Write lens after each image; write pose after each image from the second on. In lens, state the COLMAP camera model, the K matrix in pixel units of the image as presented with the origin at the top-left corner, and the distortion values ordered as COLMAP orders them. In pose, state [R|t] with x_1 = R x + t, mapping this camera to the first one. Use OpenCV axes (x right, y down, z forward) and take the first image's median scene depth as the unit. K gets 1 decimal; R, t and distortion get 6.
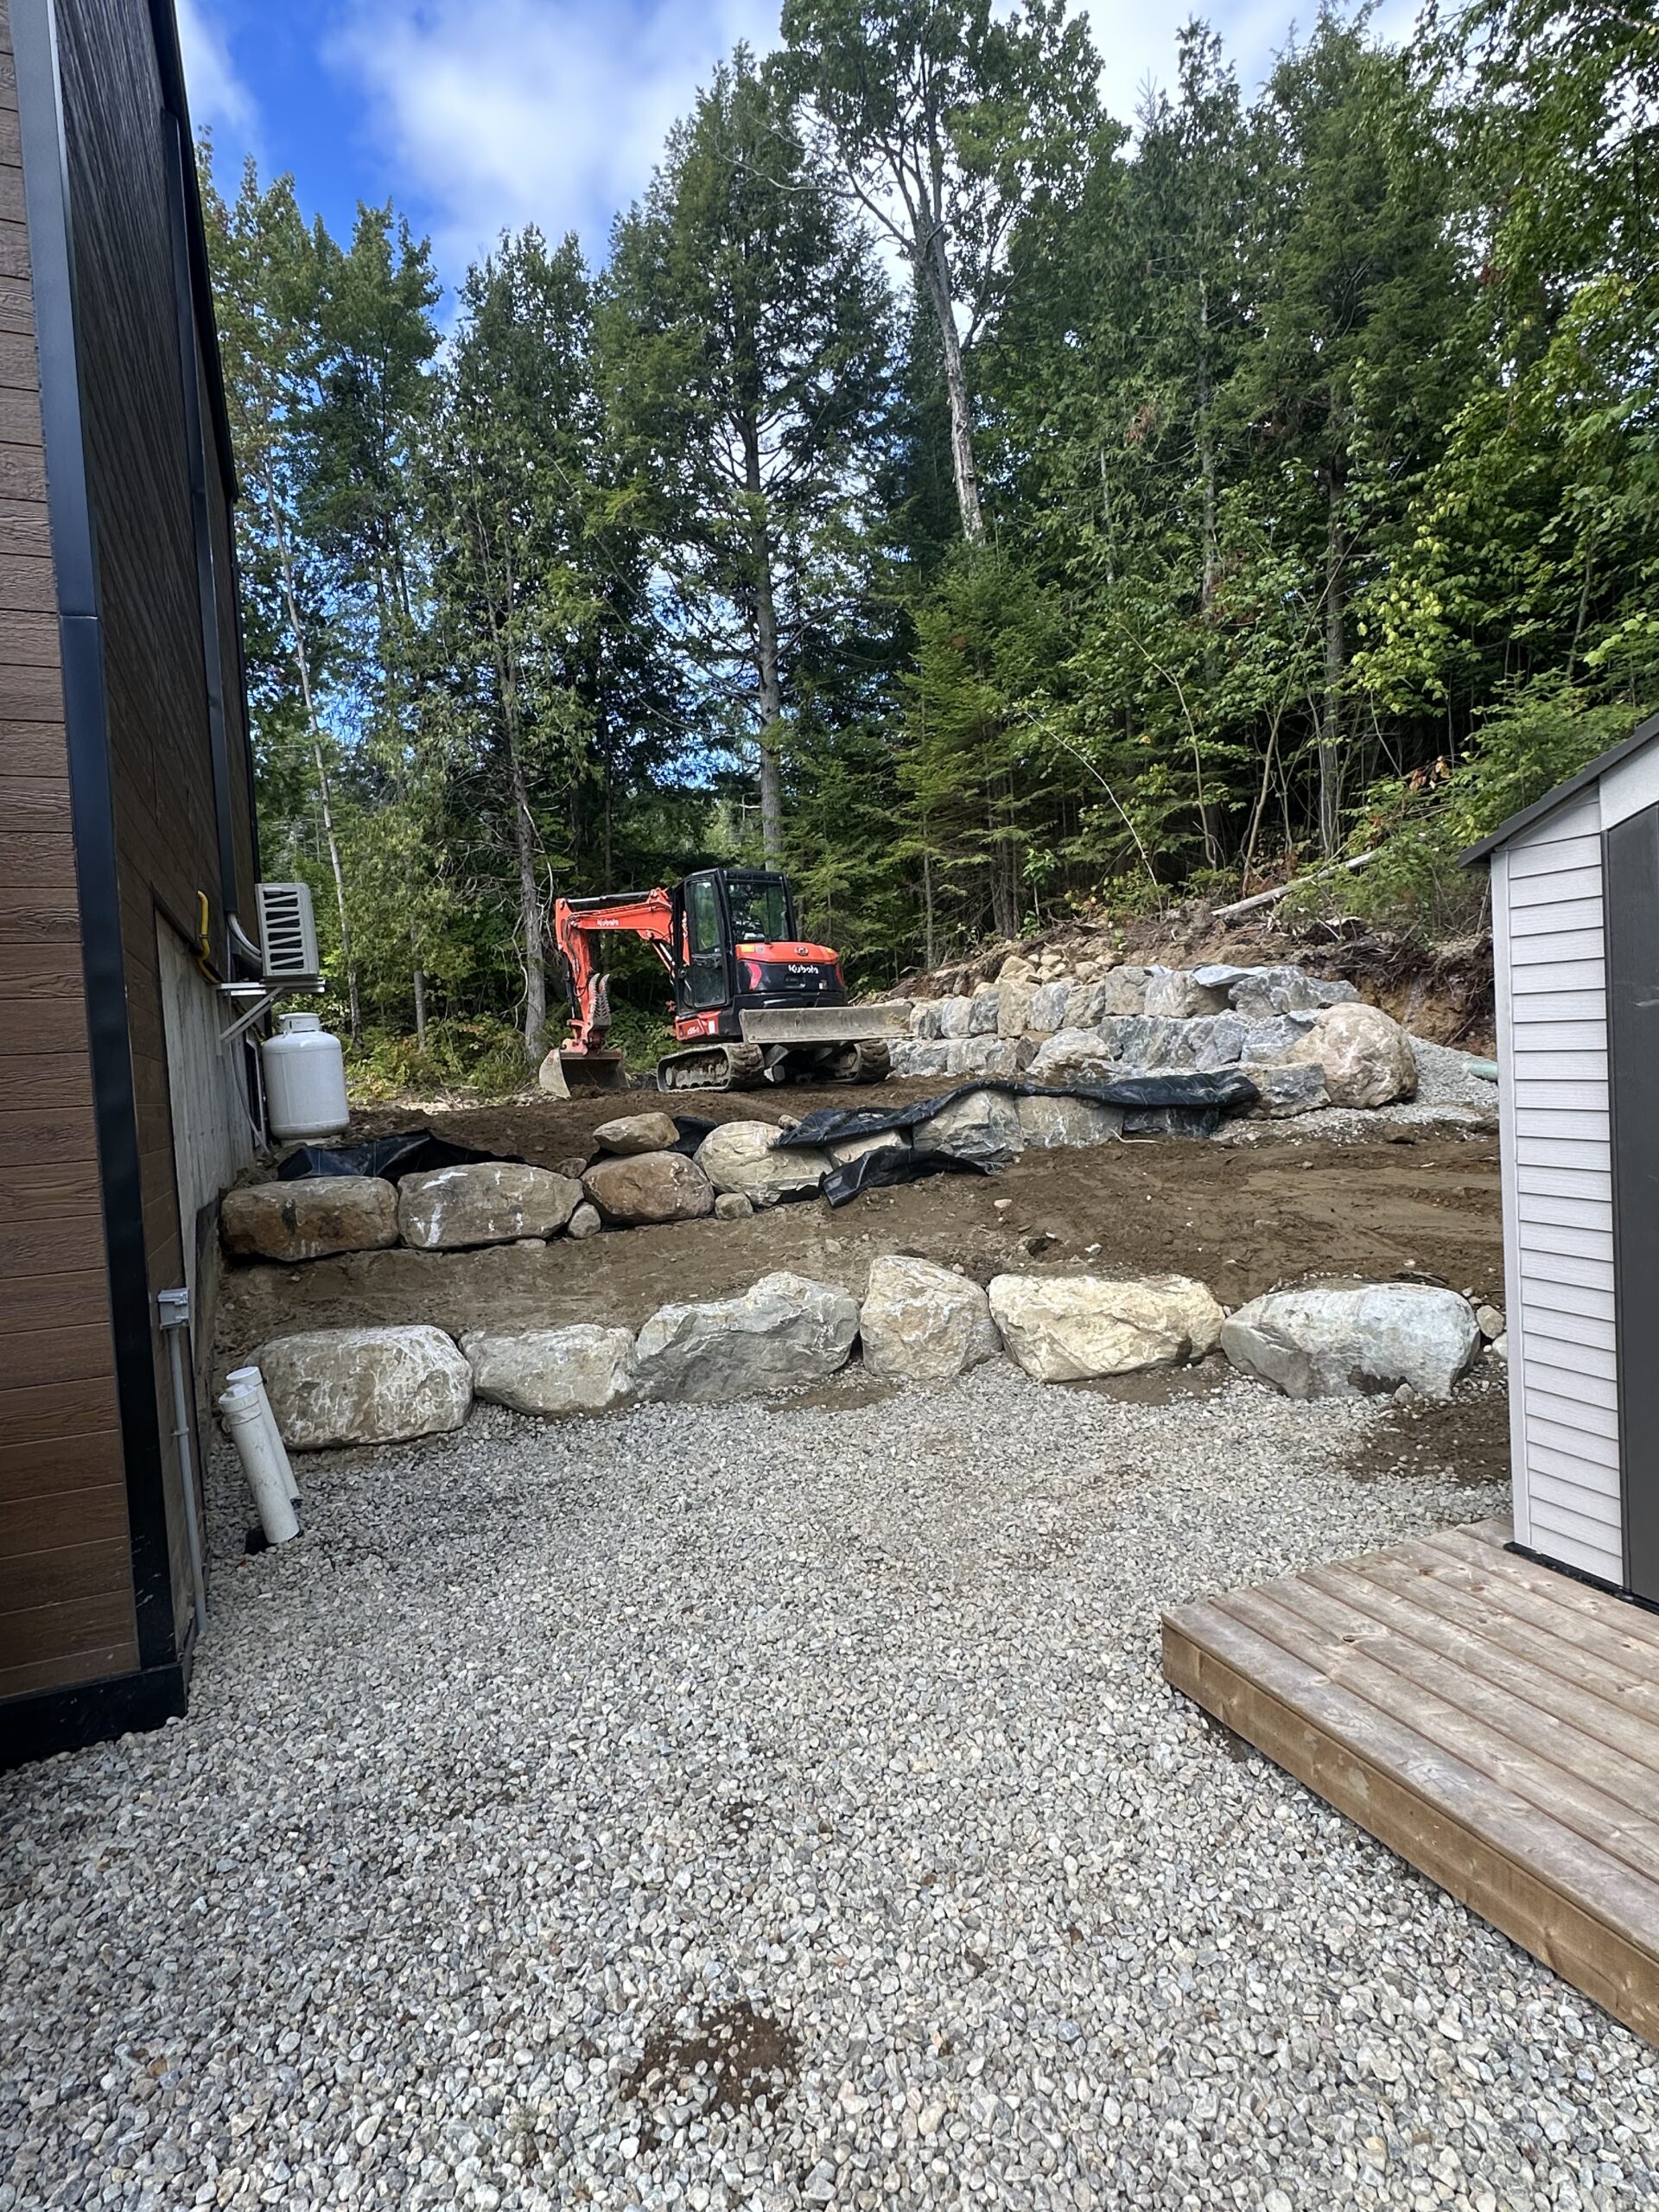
lens RADIAL K [[1213.4, 0, 830.9], [0, 1213.4, 1110.4], [0, 0, 1]] dist [-0.002943, 0.000609]
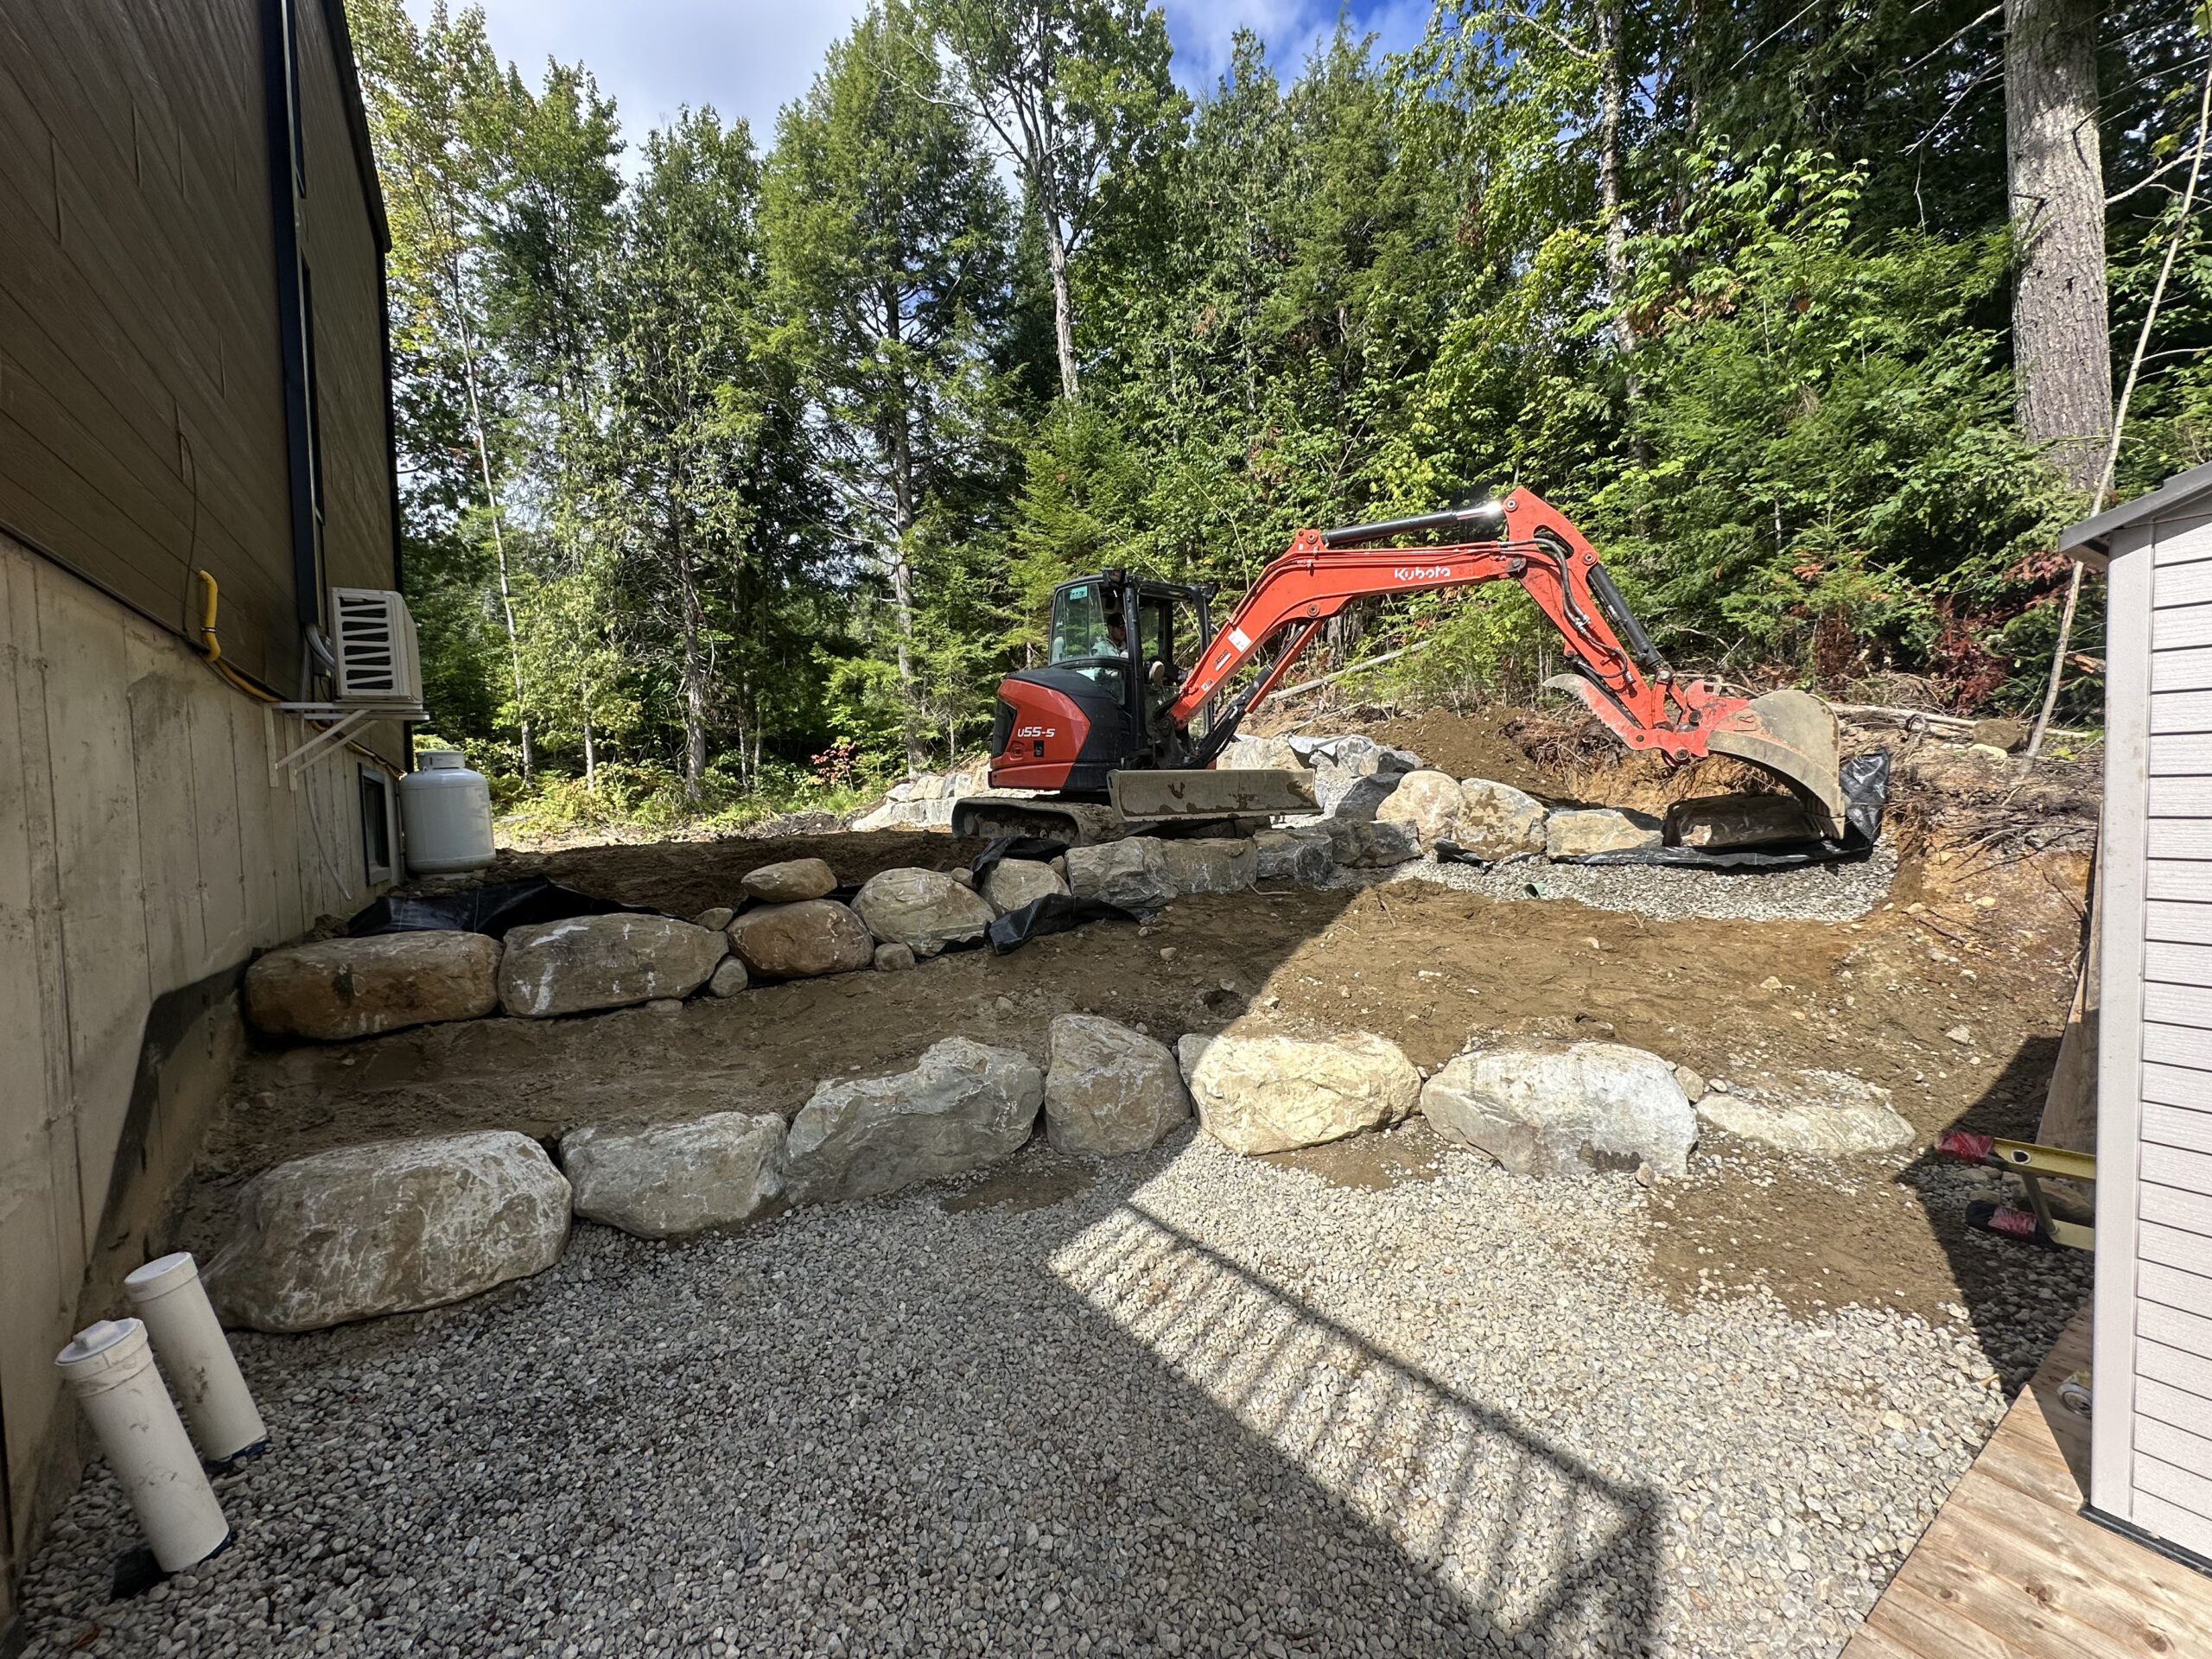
lens RADIAL K [[892.5, 0, 1108.3], [0, 892.5, 828.0], [0, 0, 1]] dist [-0.005418, 0.000366]
pose [[0.981788, 0.016254, 0.189281, -0.018195], [-0.012550, 0.999706, -0.020750, -0.003877], [-0.189563, 0.017997, 0.981704, 0.100260]]
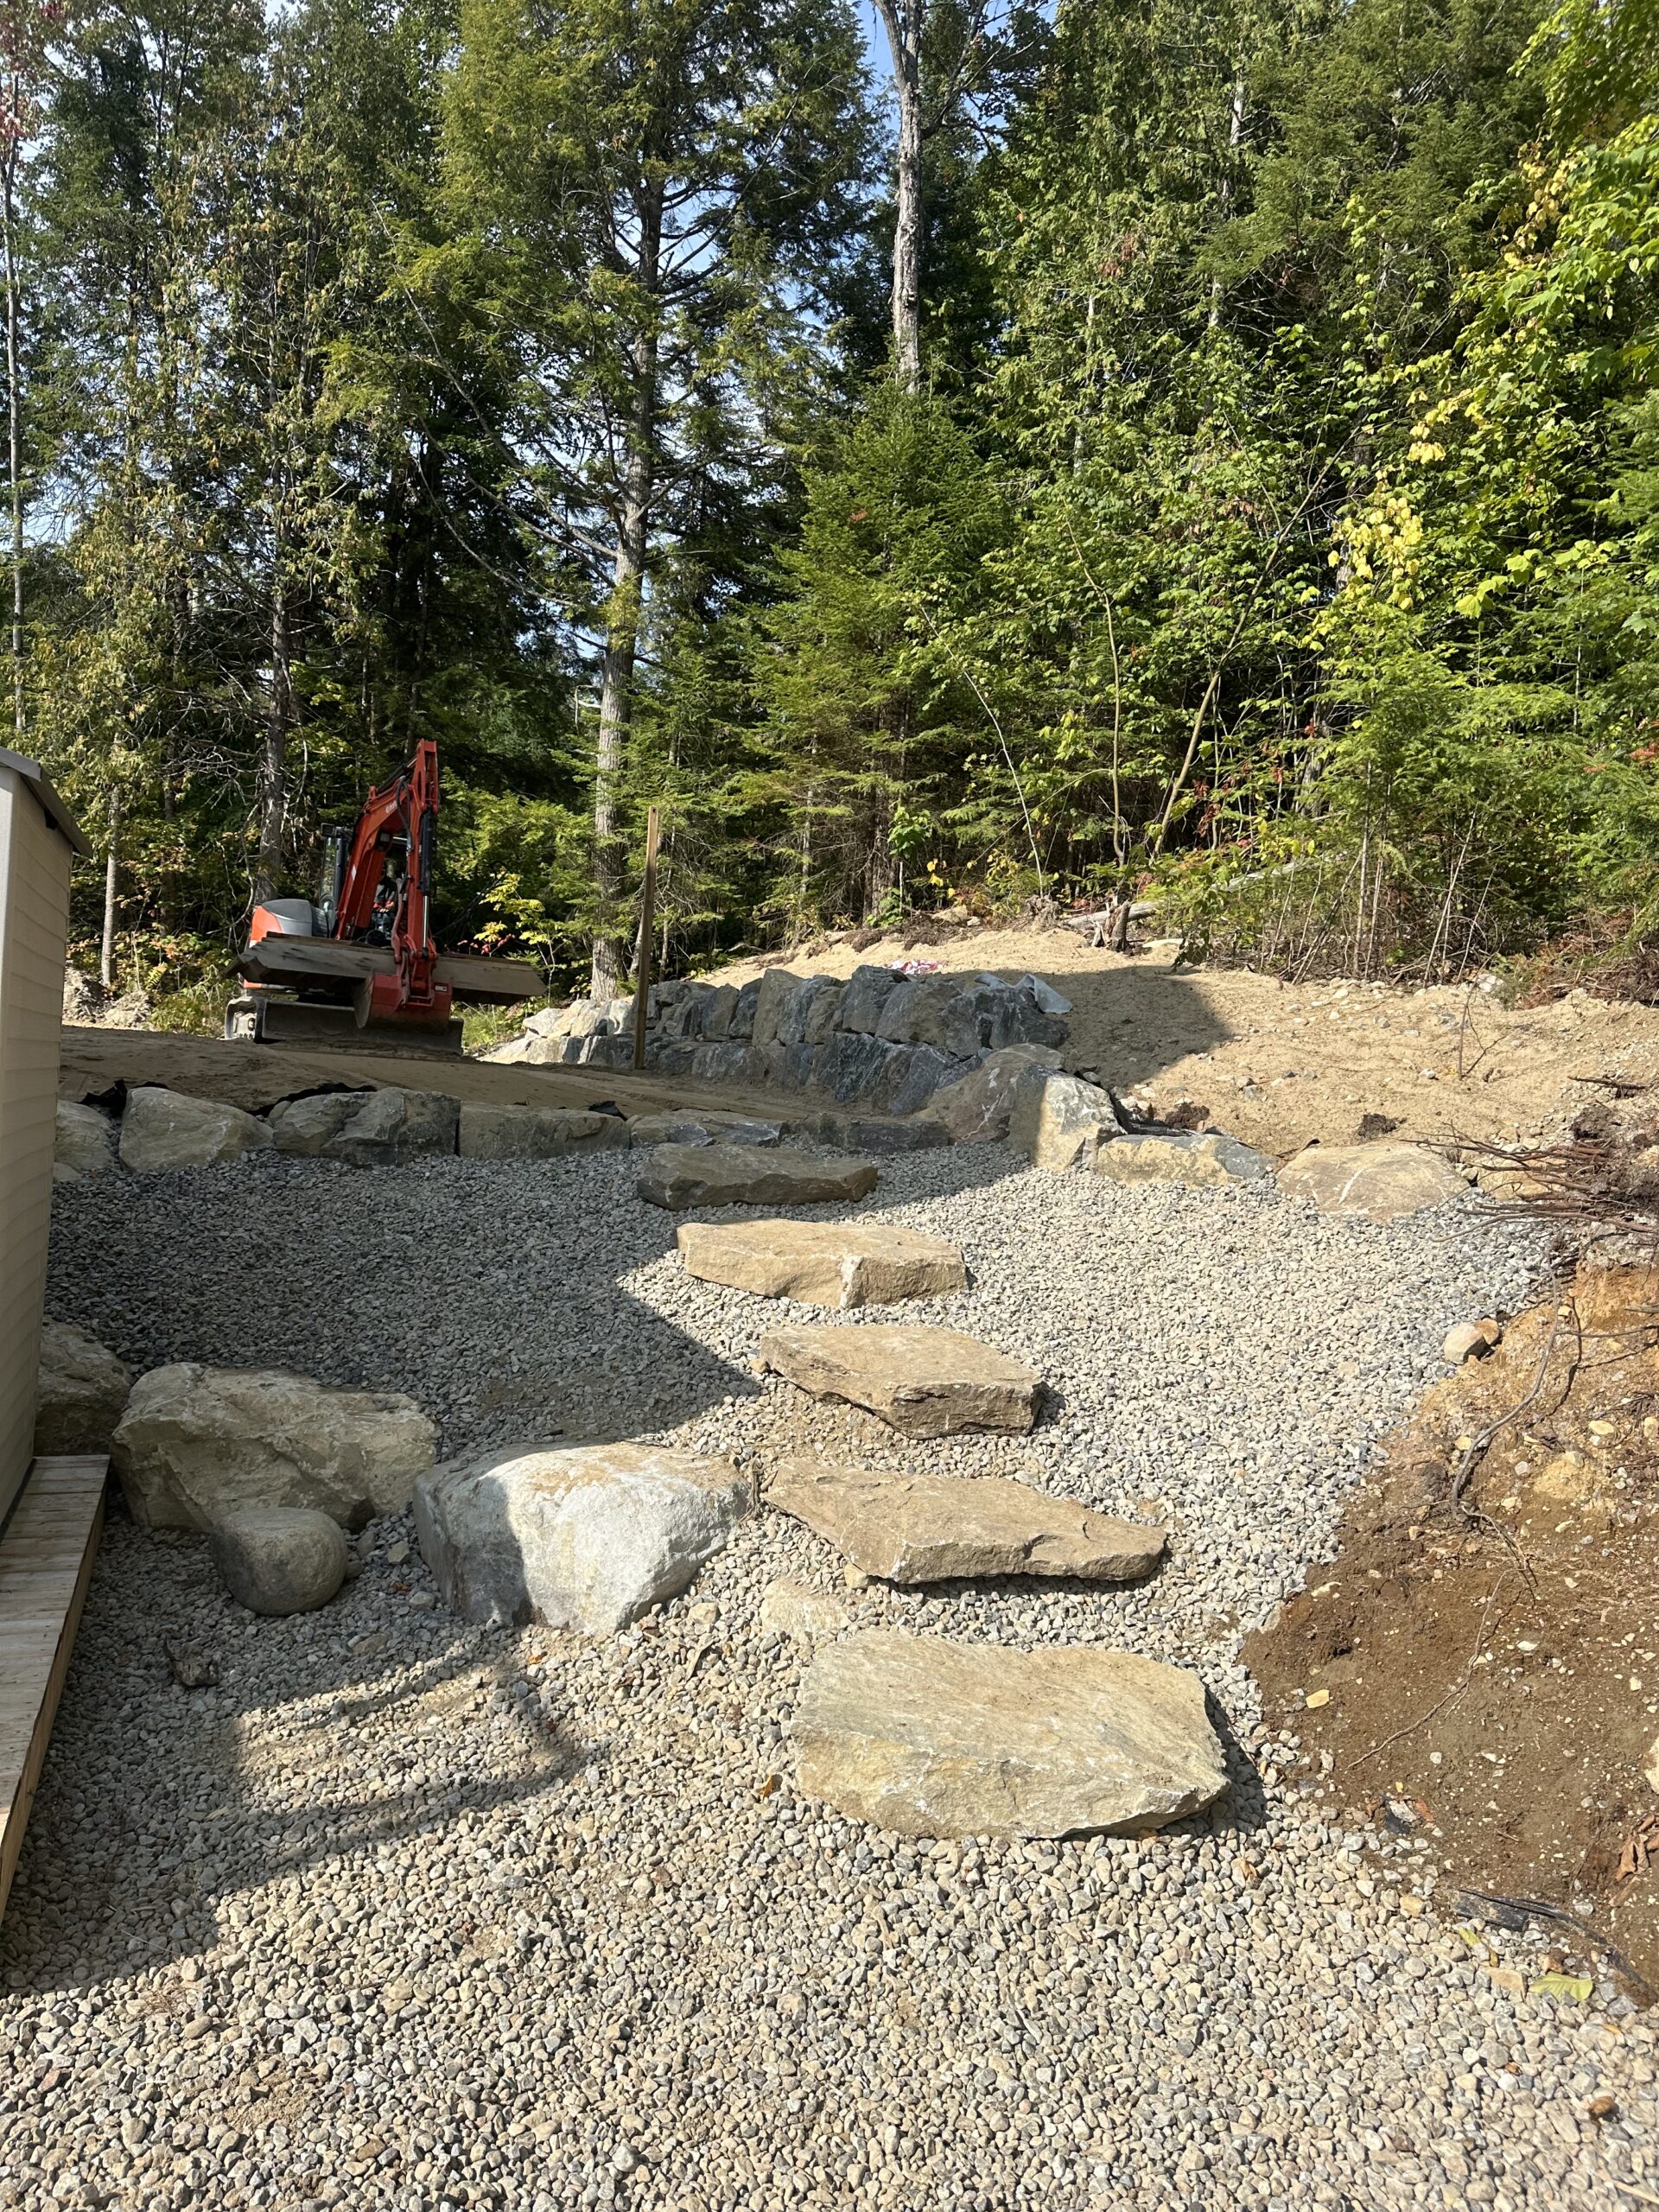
lens RADIAL K [[1567.9, 0, 820.0], [0, 1567.9, 1109.0], [0, 0, 1]] dist [0.066005, -0.082086]
pose [[0.990551, 0.137127, -0.002138, 0.155094], [-0.137144, 0.990408, -0.016831, -0.010193], [-0.000190, 0.016965, 0.999856, 0.047025]]
